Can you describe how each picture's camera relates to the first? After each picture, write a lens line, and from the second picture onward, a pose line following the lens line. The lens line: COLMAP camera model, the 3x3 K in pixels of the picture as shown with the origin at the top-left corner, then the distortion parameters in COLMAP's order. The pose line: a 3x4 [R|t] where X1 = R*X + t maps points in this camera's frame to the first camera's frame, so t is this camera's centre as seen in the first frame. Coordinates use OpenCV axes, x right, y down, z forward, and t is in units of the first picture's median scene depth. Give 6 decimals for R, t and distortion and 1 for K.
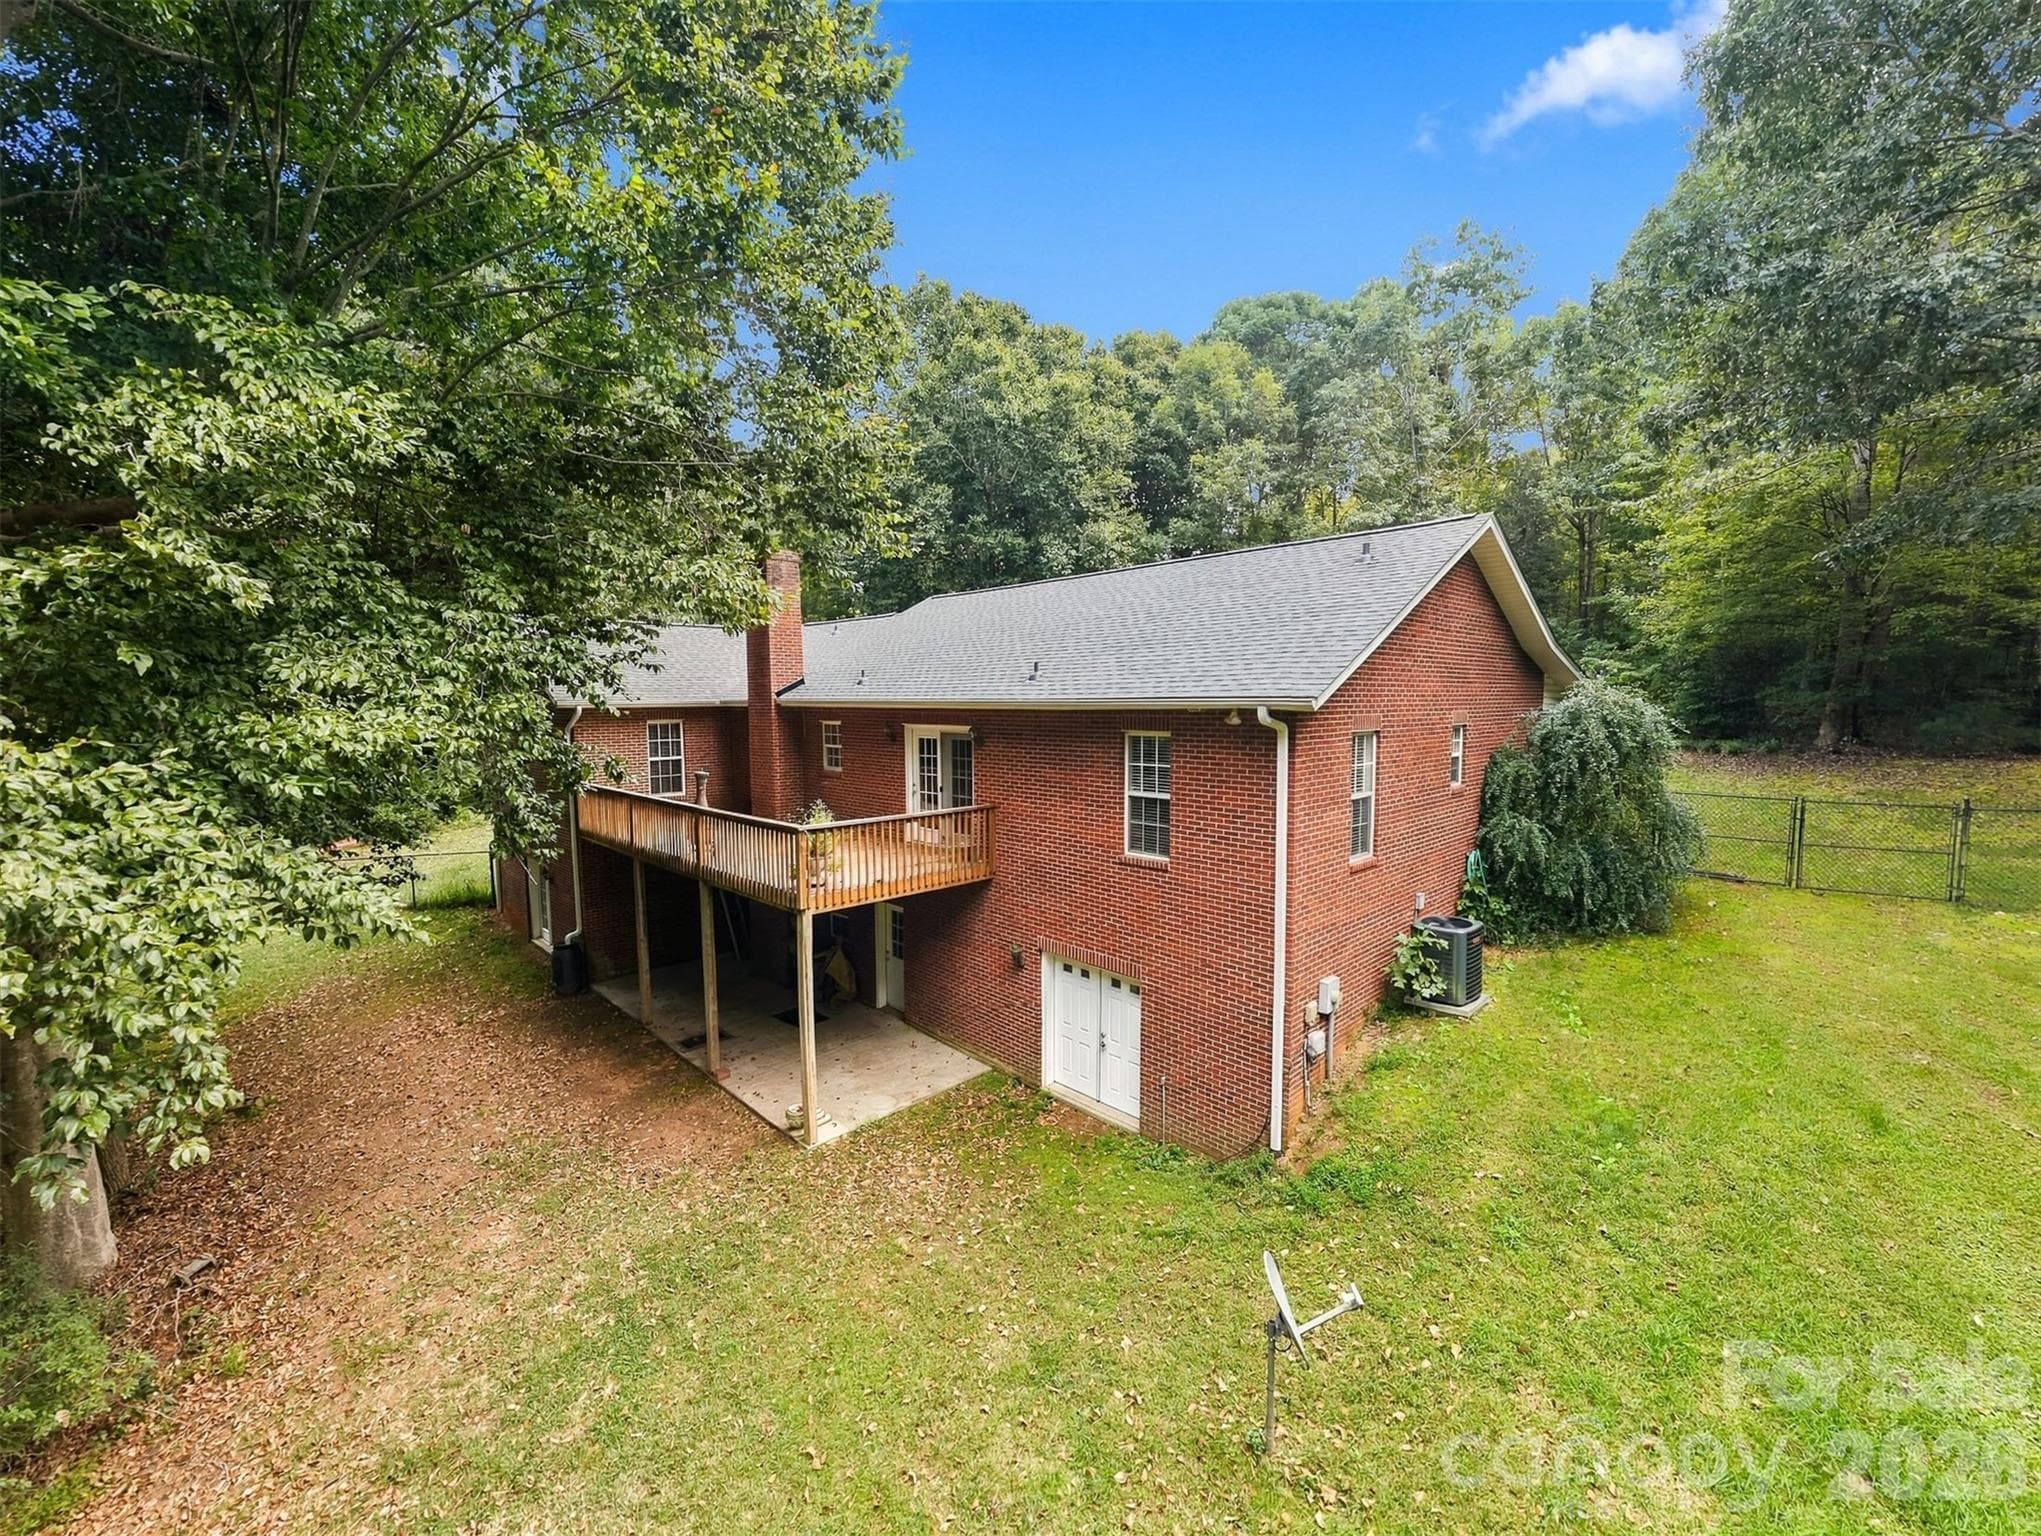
lens RADIAL K [[843.4, 0, 1020.5], [0, 843.4, 768.0], [0, 0, 1]] dist [-0.000396, -0.000013]
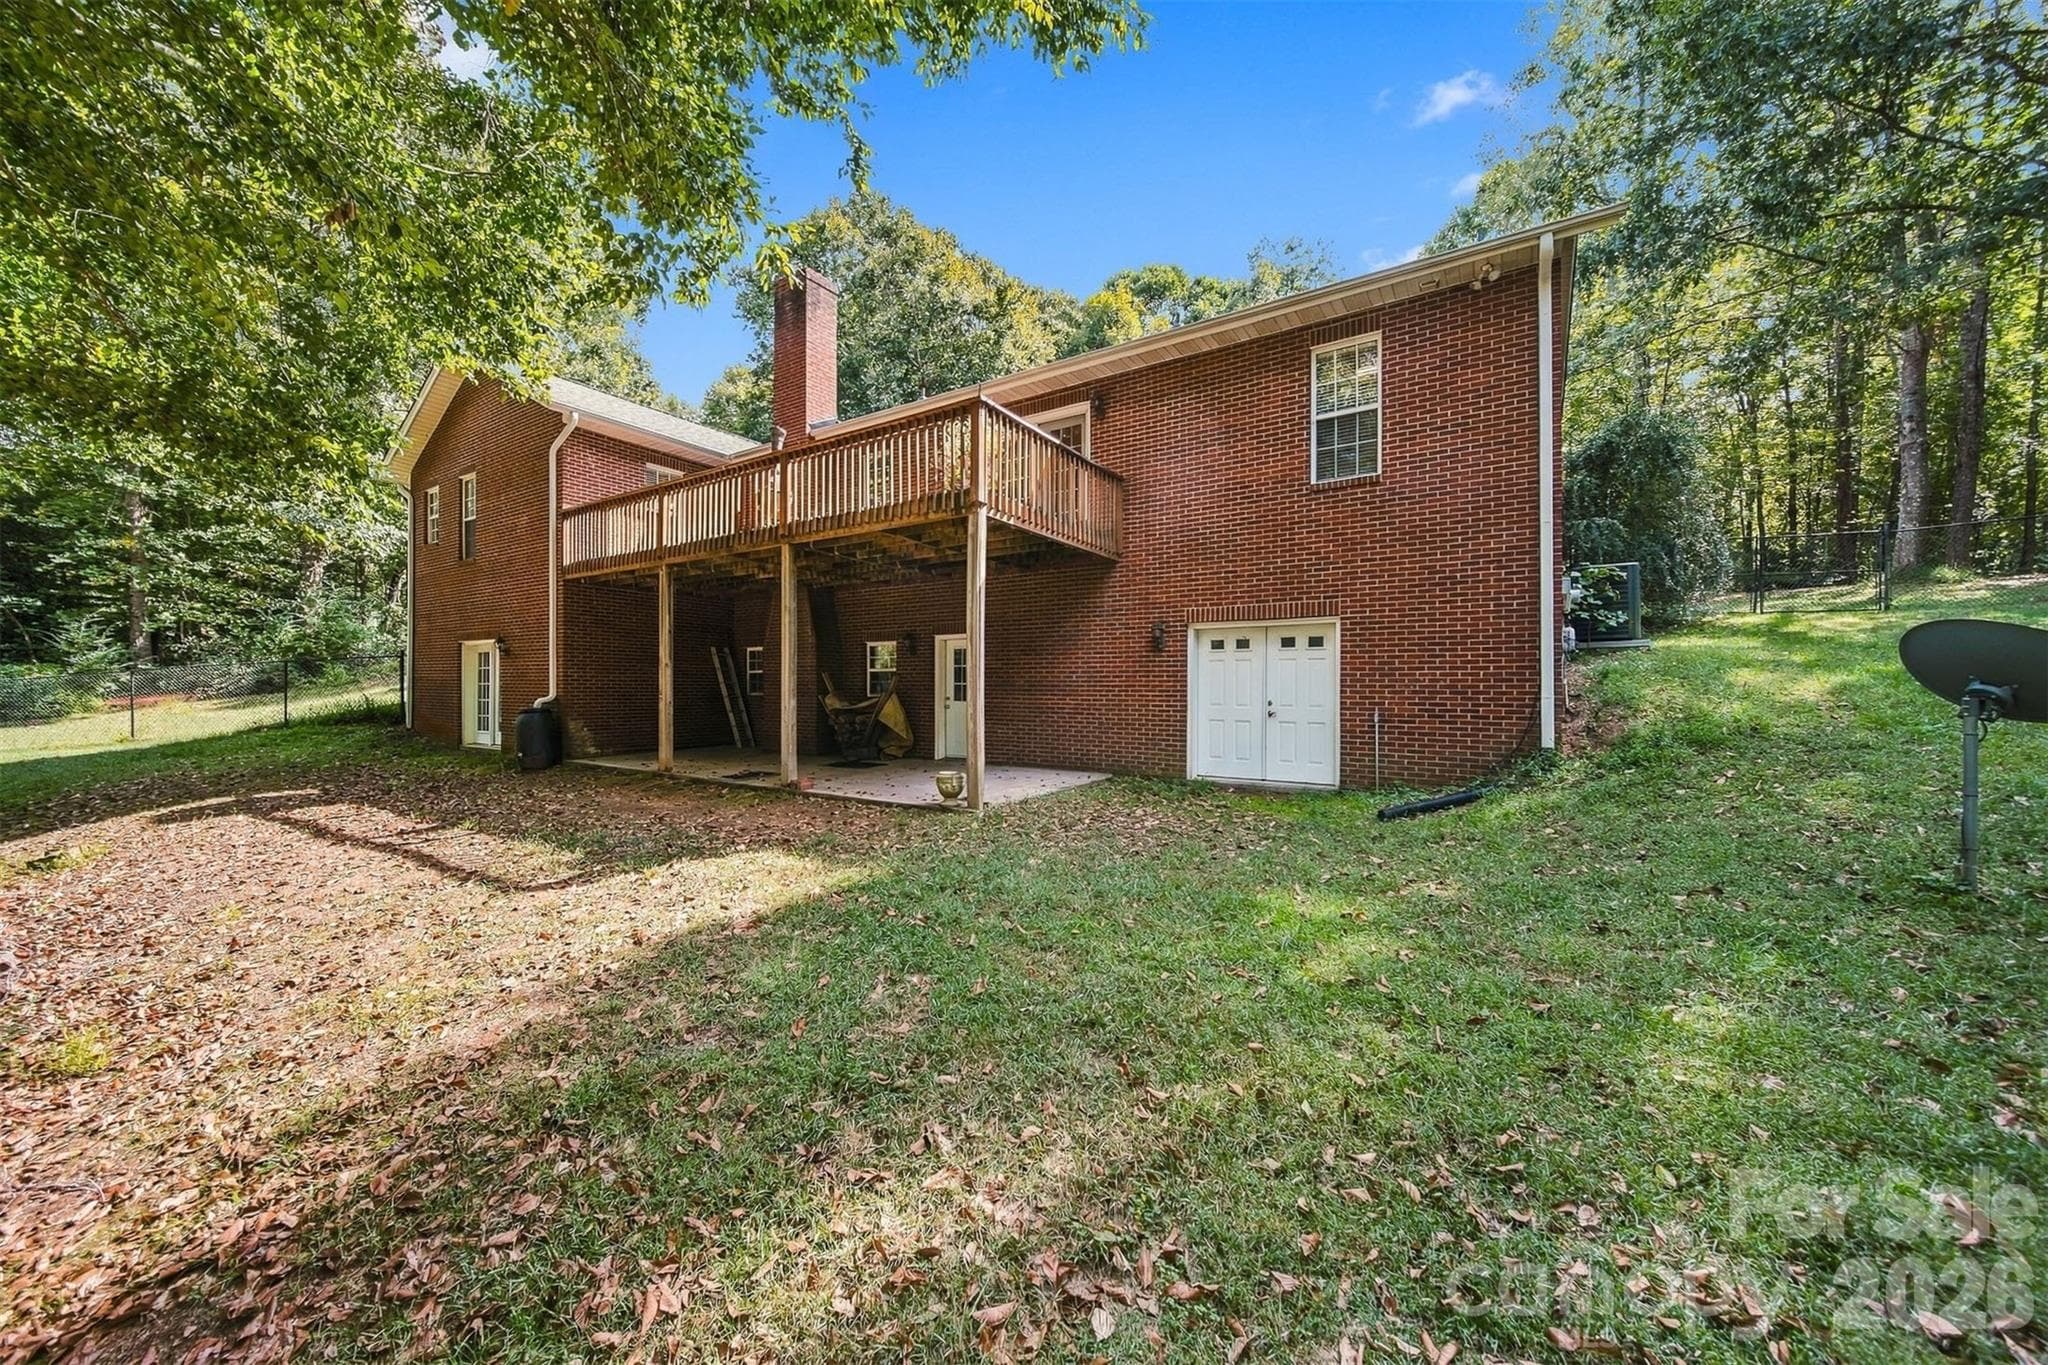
lens RADIAL K [[739.8, 0, 1024.0], [0, 739.8, 682.5], [0, 0, 1]] dist [-0.005383, -0.000048]
pose [[0.976740, 0.009283, 0.214227, -0.314604], [0.007384, 0.997014, -0.076868, 0.336695], [-0.214301, 0.076662, 0.973755, 0.268162]]
